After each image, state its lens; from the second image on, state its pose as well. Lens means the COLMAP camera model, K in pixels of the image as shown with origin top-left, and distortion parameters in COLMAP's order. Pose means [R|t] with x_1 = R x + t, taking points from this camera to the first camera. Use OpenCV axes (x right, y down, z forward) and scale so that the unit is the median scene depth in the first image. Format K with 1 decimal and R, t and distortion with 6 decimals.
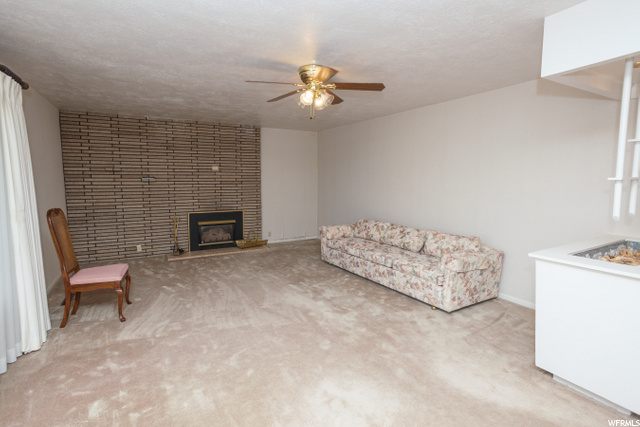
lens RADIAL K [[316.3, 0, 311.2], [0, 316.3, 202.1], [0, 0, 1]] dist [-0.055558, 0.025697]
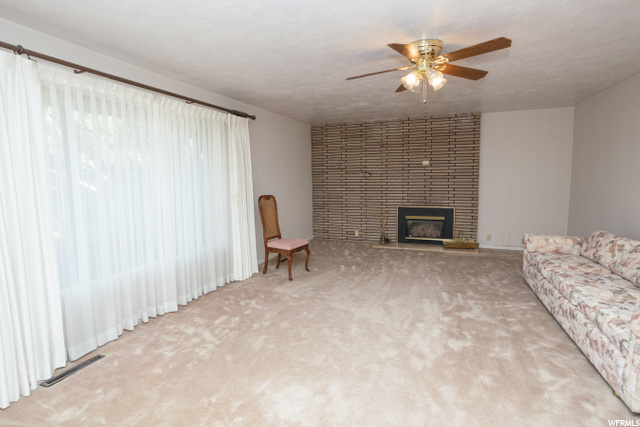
lens RADIAL K [[316.3, 0, 311.2], [0, 316.3, 202.1], [0, 0, 1]] dist [-0.055558, 0.025697]
pose [[0.611177, 0.051833, -0.789795, 0.351729], [-0.041343, 0.998582, 0.033542, -0.003889], [0.790413, 0.012152, 0.612453, 0.155780]]
